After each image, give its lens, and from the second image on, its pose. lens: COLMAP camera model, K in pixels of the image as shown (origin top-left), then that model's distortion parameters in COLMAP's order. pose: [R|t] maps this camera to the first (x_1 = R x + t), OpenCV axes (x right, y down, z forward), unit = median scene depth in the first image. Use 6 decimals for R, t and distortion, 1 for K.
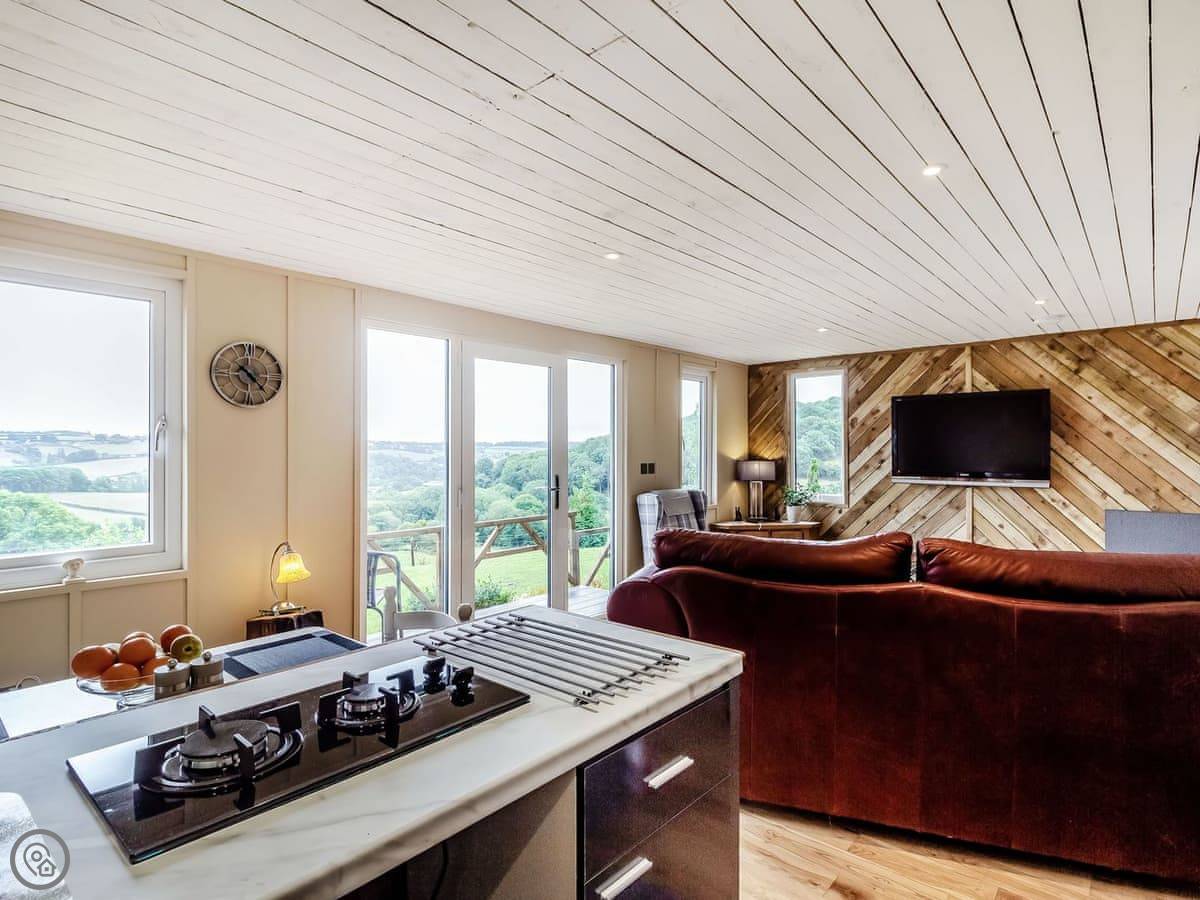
lens RADIAL K [[646.4, 0, 625.5], [0, 646.4, 445.9], [0, 0, 1]] dist [0.005141, 0.002154]
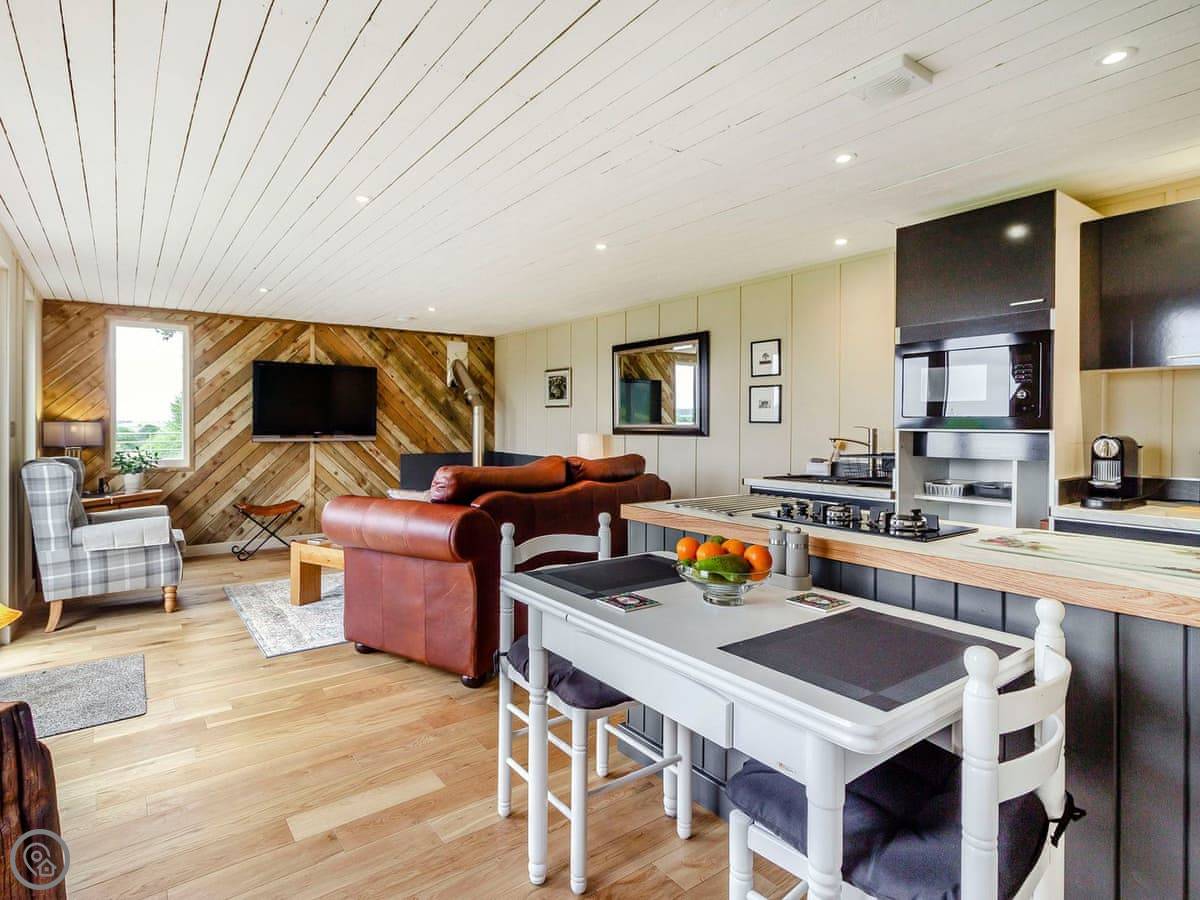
lens RADIAL K [[635.3, 0, 566.6], [0, 635.3, 428.2], [0, 0, 1]] dist [0.002428, 0.000486]
pose [[0.258073, -0.003045, 0.966121, -0.477929], [-0.009477, 0.999939, 0.005683, 0.024686], [-0.966079, -0.010622, 0.258028, 0.243390]]
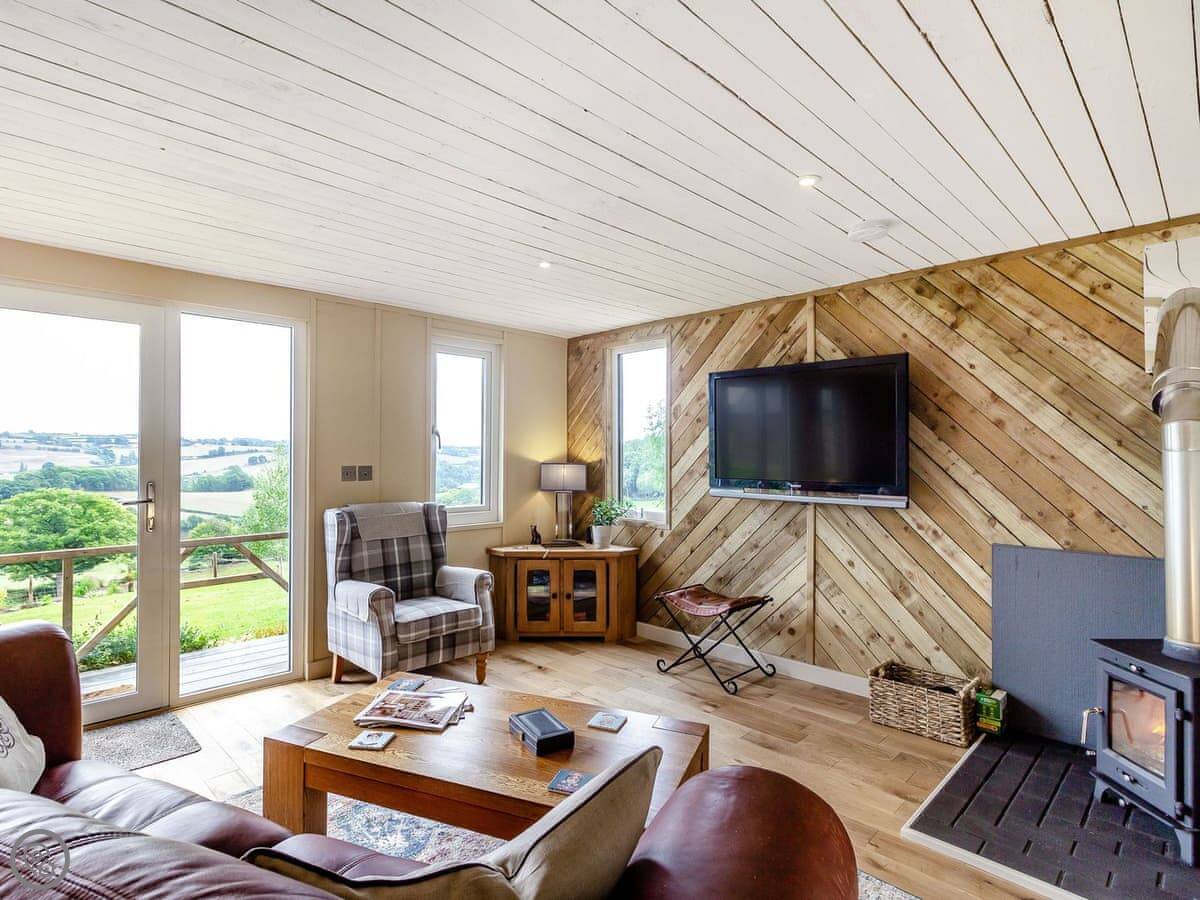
lens RADIAL K [[646.4, 0, 599.2], [0, 646.4, 448.4], [0, 0, 1]] dist [0.005141, 0.002154]
pose [[0.995262, 0.003494, -0.097164, 0.373778], [-0.003733, 0.999990, -0.002277, 0.007788], [0.097155, 0.002629, 0.995266, 0.301766]]
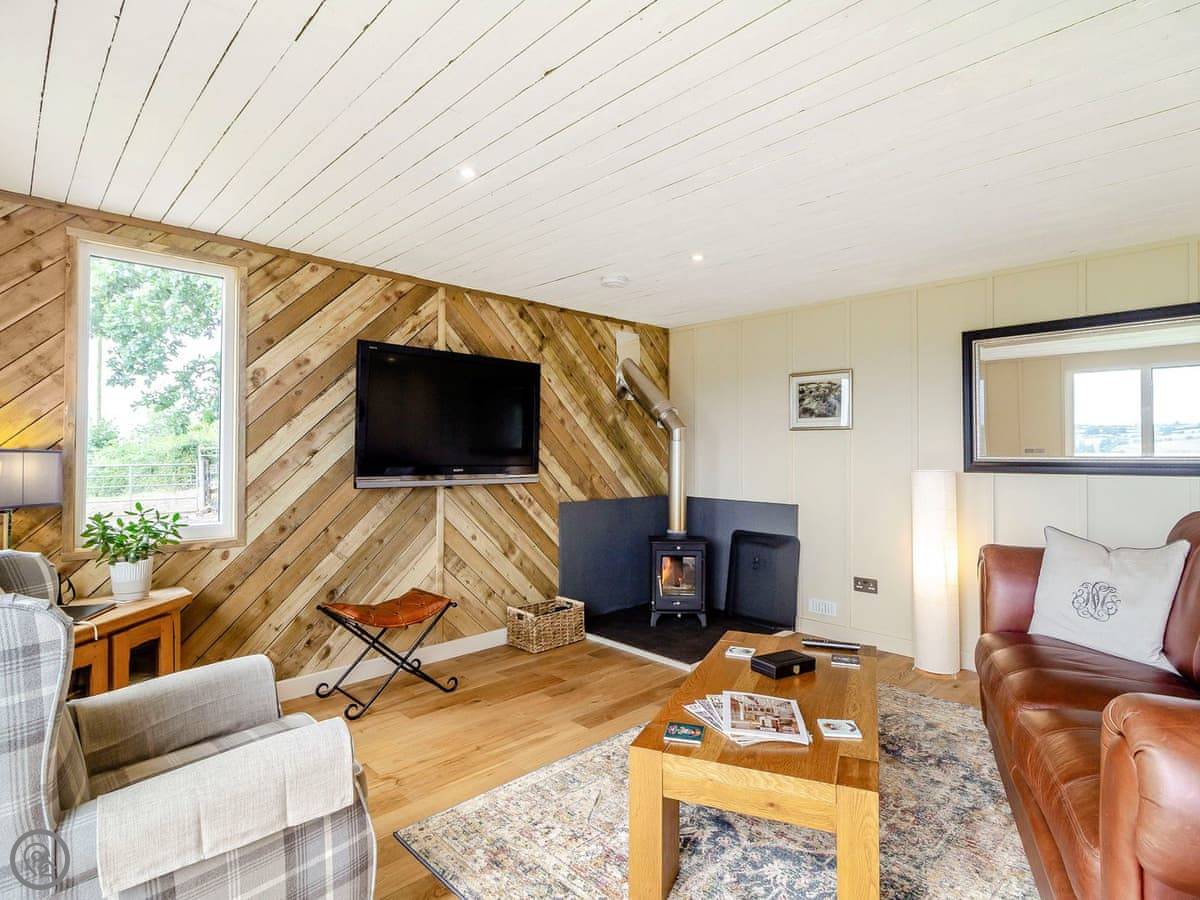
lens RADIAL K [[633.6, 0, 615.8], [0, 633.6, 442.8], [0, 0, 1]] dist [-0.001911, 0.000210]
pose [[0.091105, 0.020423, 0.995632, -0.134932], [-0.008607, 0.999768, -0.019721, 0.026424], [-0.995804, -0.006773, 0.091260, 0.744374]]
